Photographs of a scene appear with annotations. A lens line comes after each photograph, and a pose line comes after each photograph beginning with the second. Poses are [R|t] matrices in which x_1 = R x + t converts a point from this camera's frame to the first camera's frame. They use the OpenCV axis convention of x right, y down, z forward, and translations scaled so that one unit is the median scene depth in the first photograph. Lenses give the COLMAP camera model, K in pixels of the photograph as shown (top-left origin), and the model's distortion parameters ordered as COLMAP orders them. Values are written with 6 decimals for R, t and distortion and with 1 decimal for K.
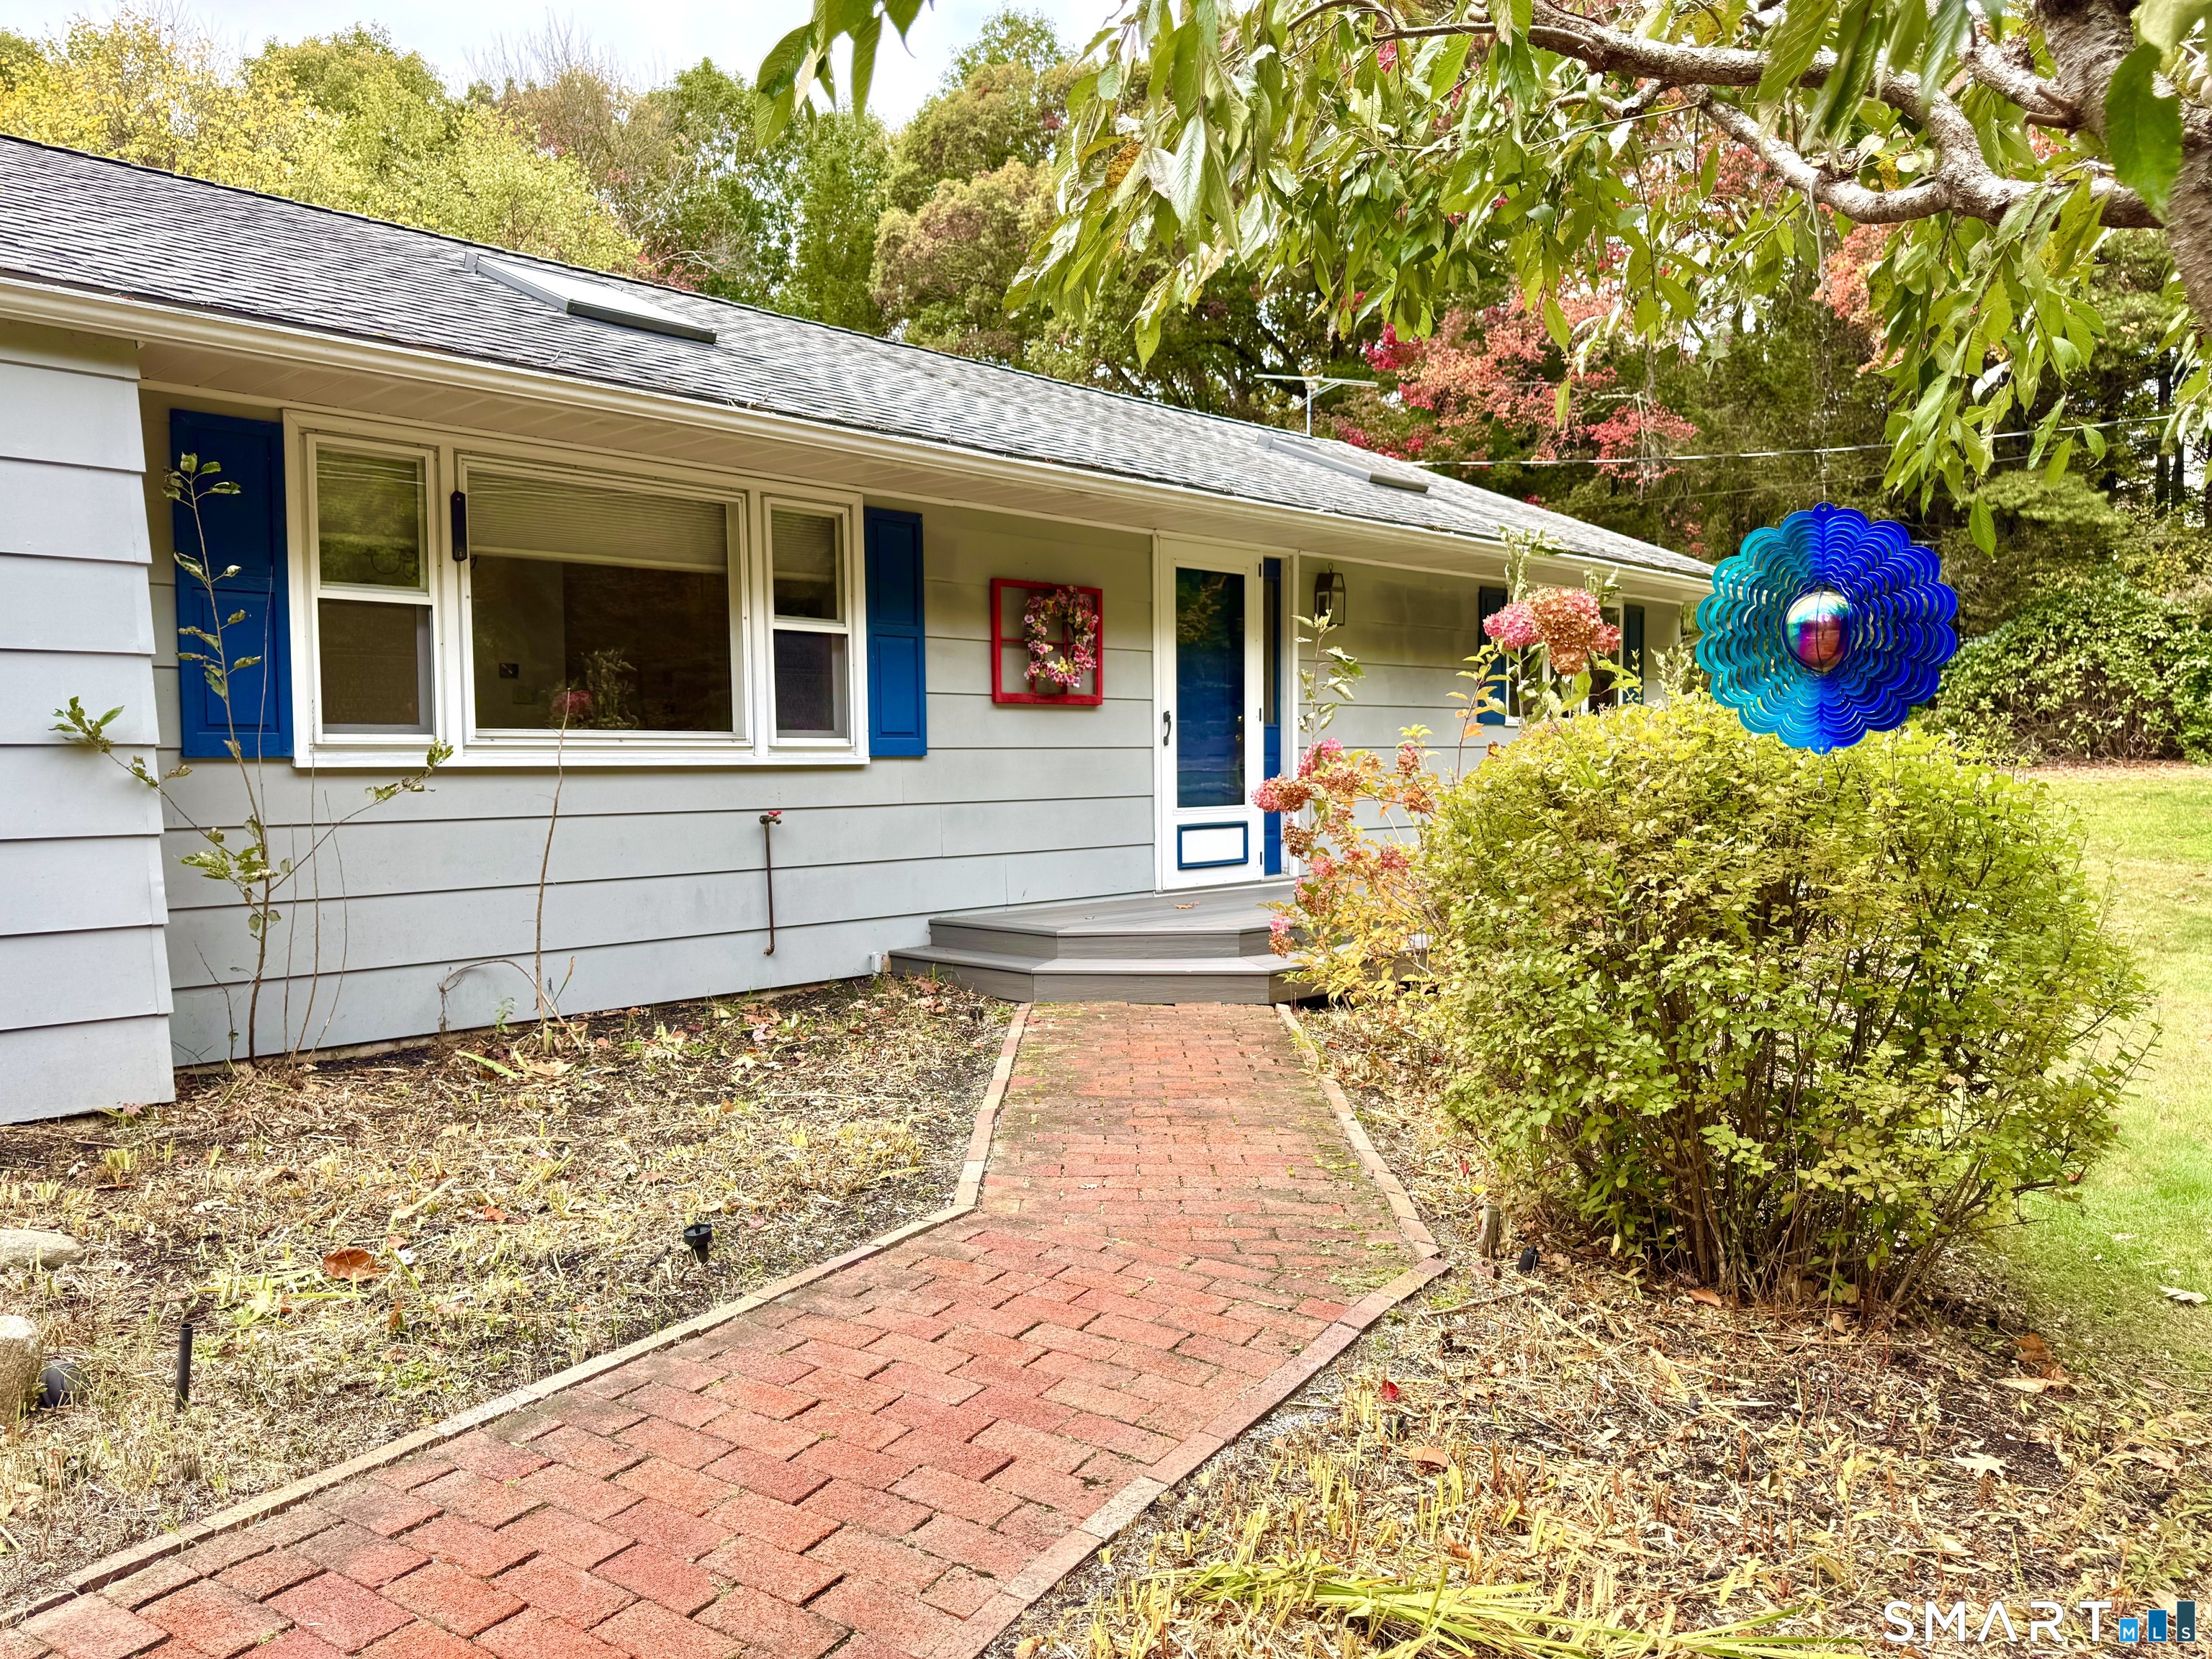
lens RADIAL K [[1549.5, 0, 1106.0], [0, 1549.5, 829.5], [0, 0, 1]] dist [0.122669, -0.195747]
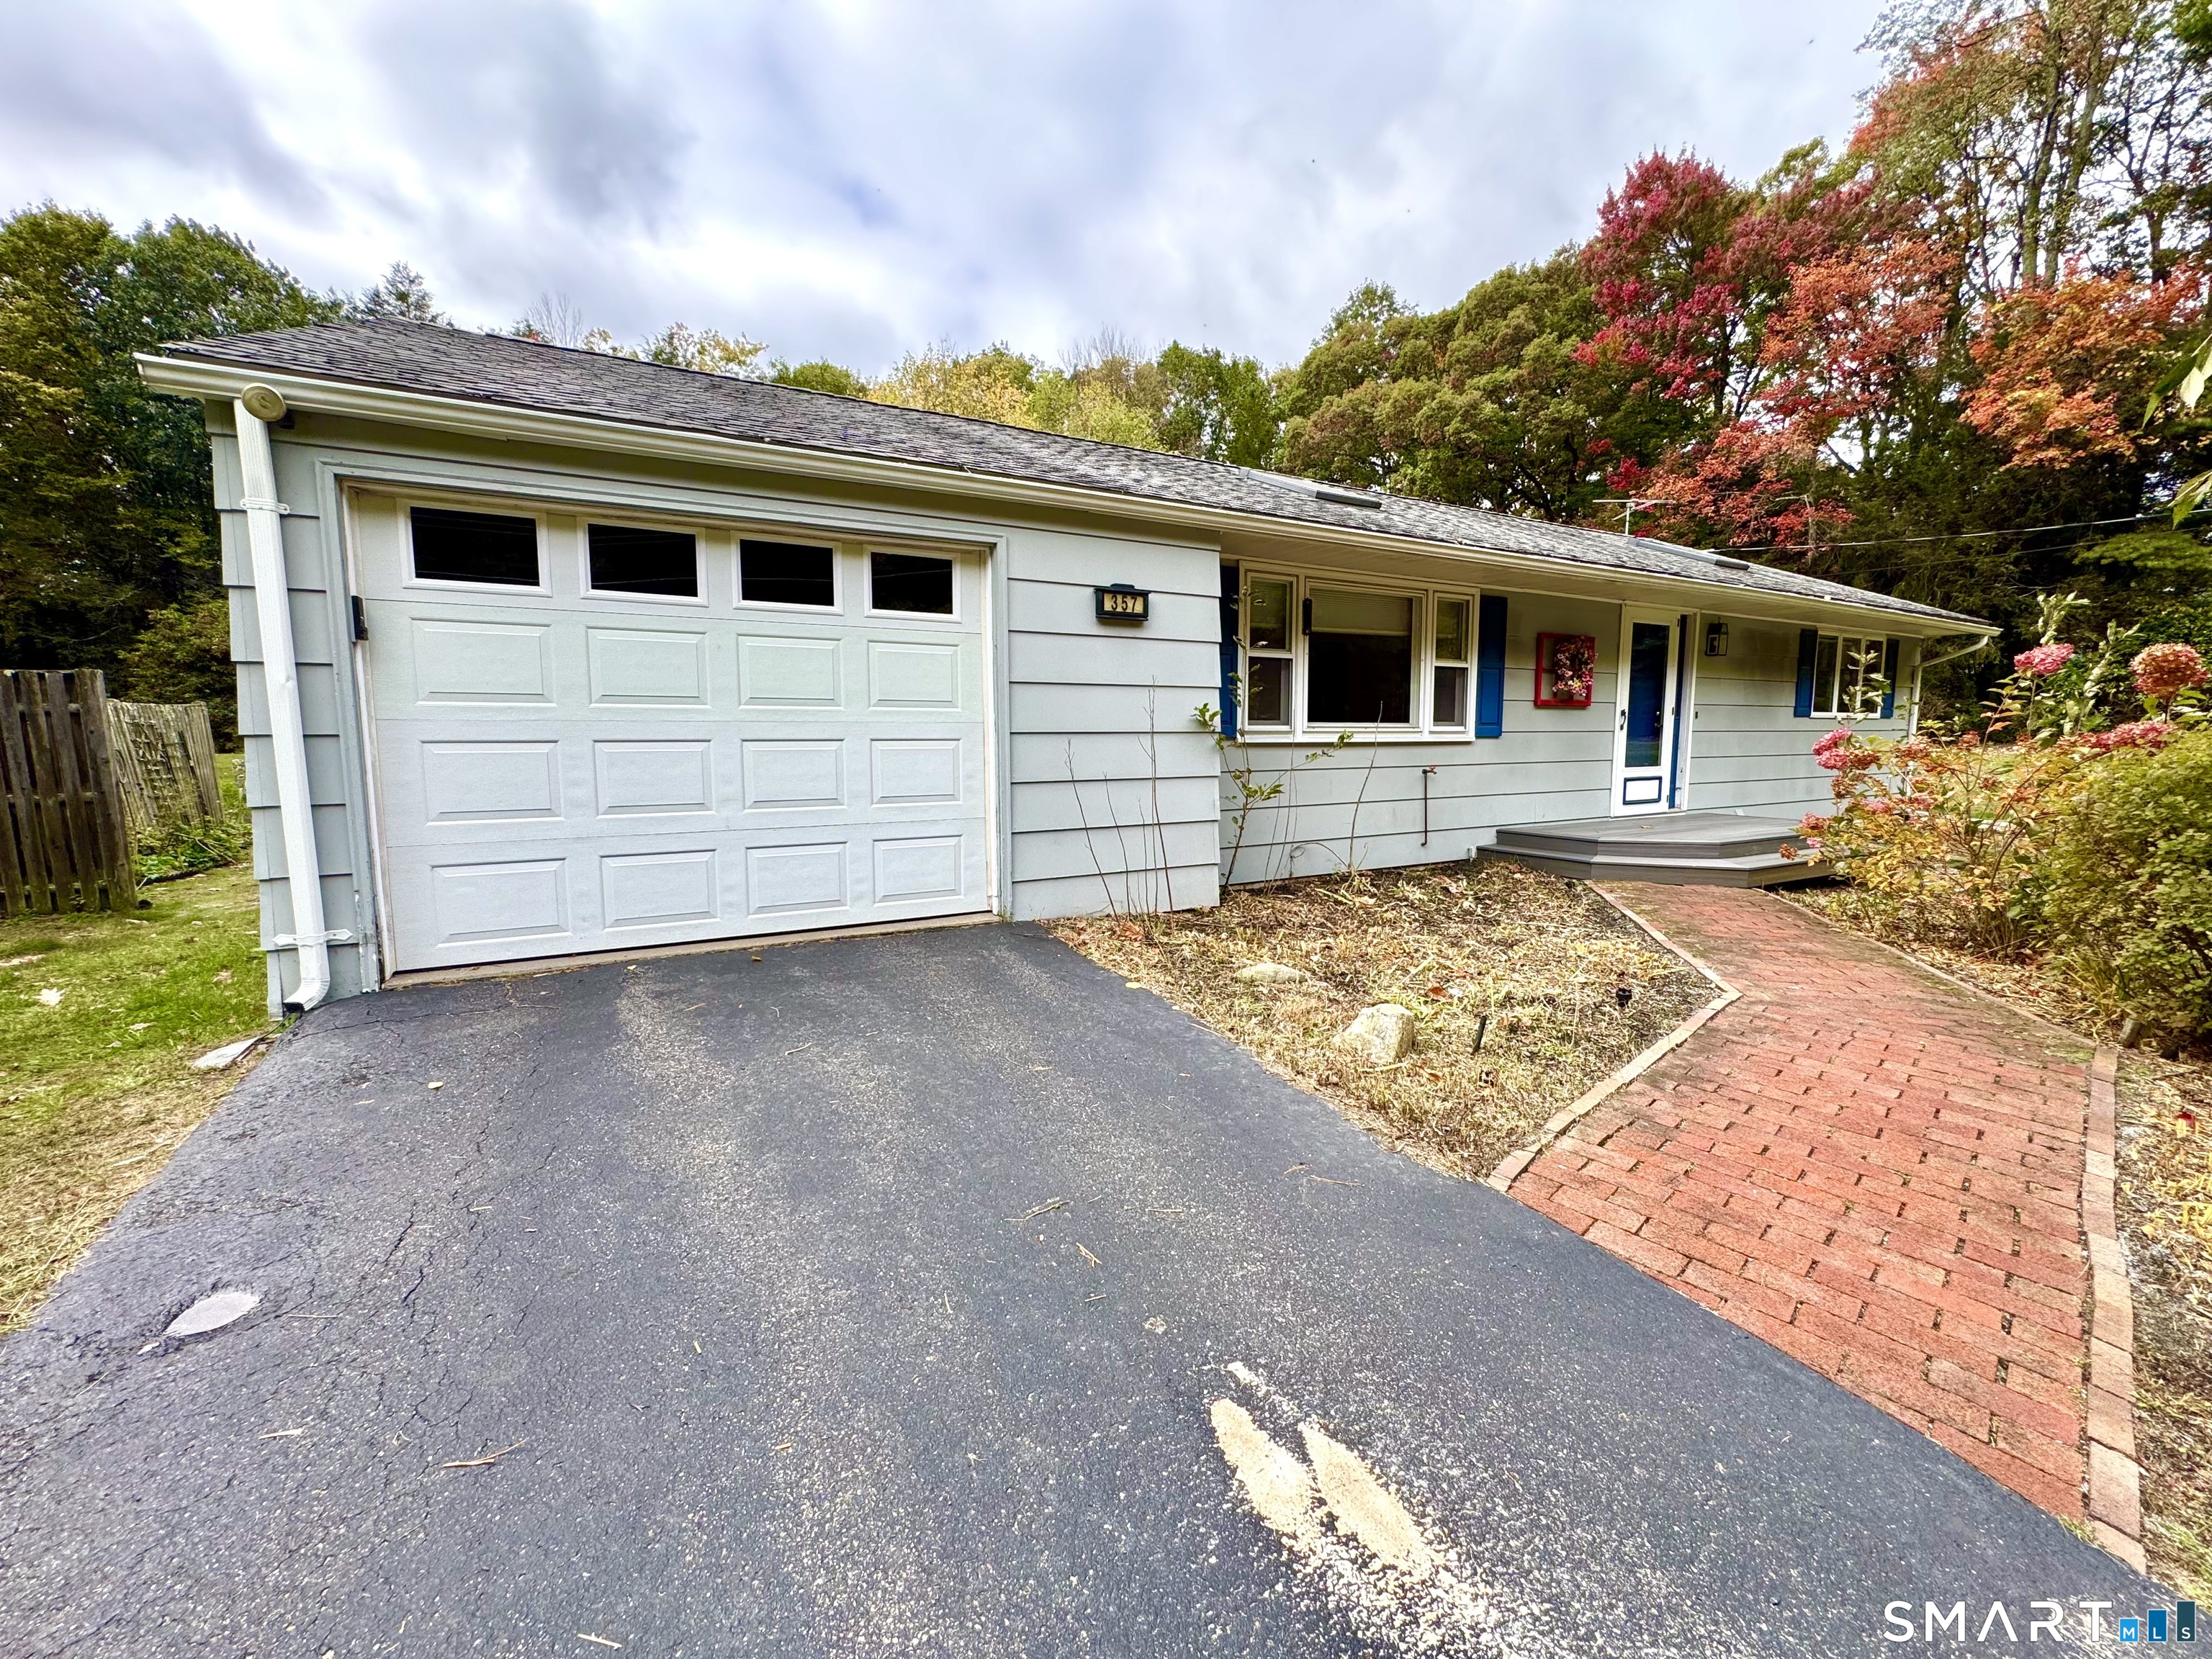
lens RADIAL K [[879.7, 0, 1106.0], [0, 879.7, 829.5], [0, 0, 1]] dist [-0.001751, -0.000432]
pose [[0.959507, 0.034962, -0.279507, -0.265567], [-0.017115, 0.997670, 0.066041, -0.000345], [0.281165, -0.058583, 0.957870, -0.085867]]
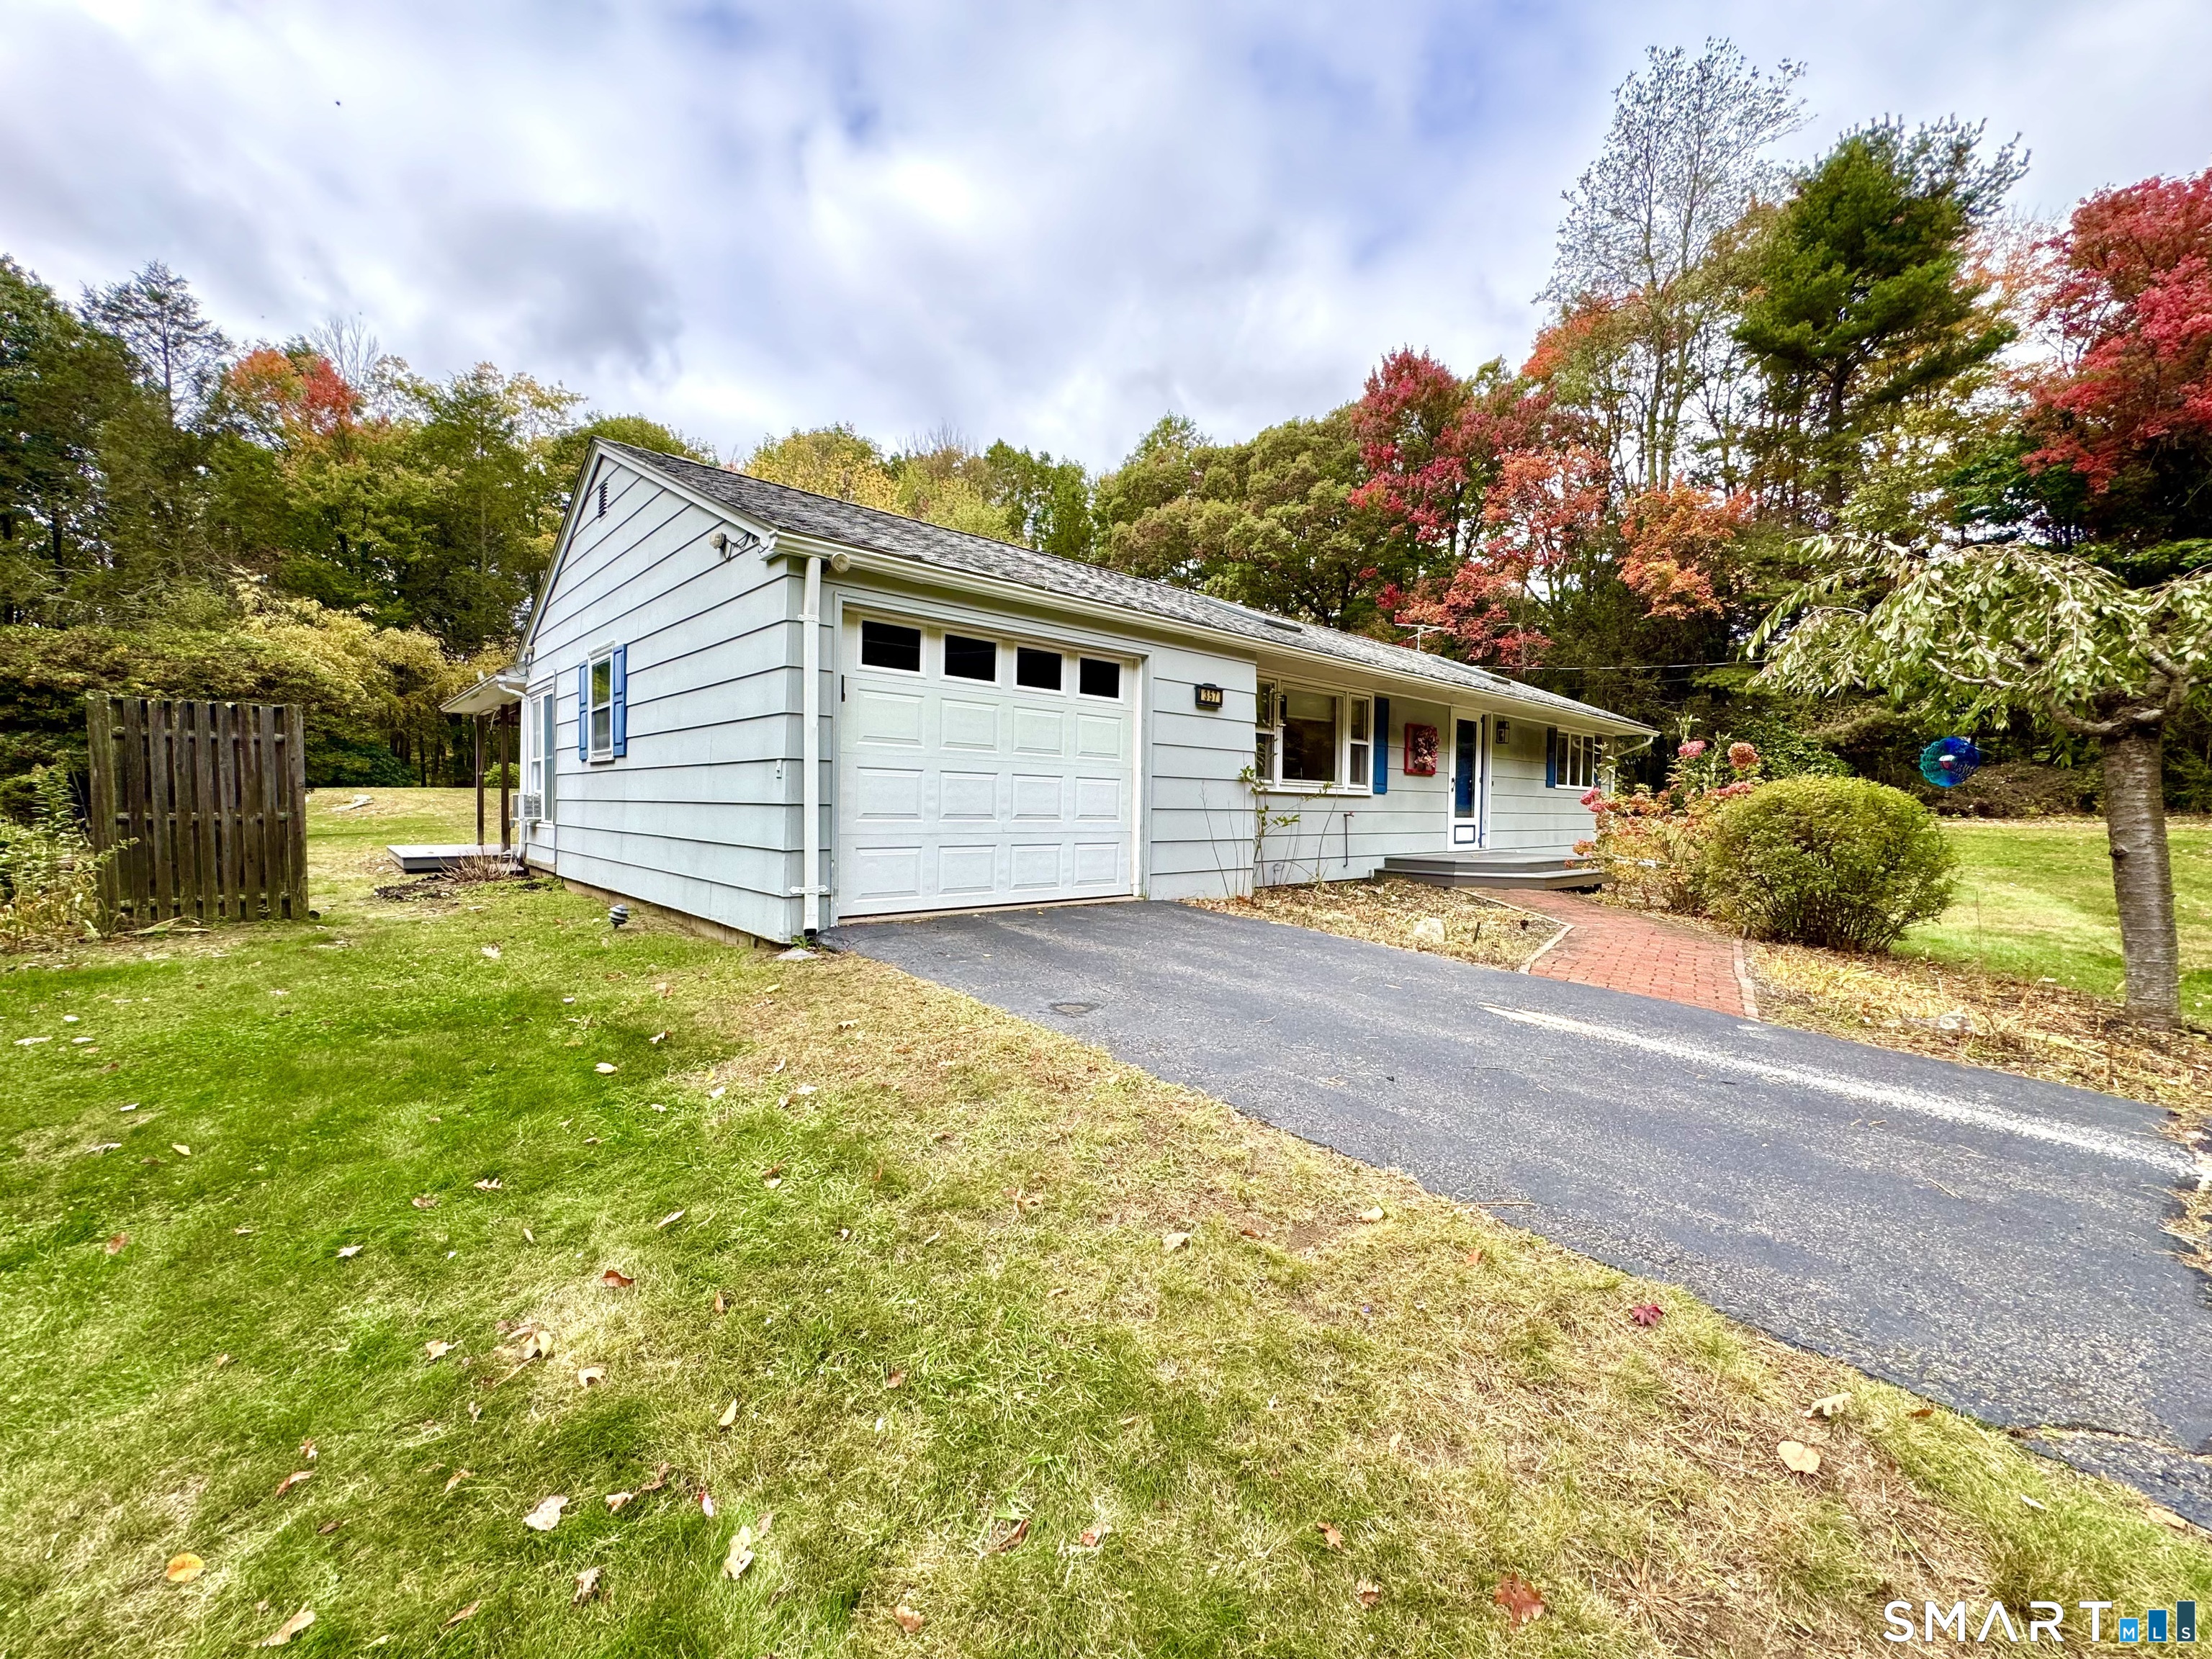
lens RADIAL K [[878.1, 0, 1106.0], [0, 878.1, 829.5], [0, 0, 1]] dist [-0.000011, -0.000103]
pose [[0.998736, 0.023922, -0.044198, -0.515862], [-0.024780, 0.999513, -0.018959, 0.051654], [0.043723, 0.020030, 0.998843, -0.464336]]
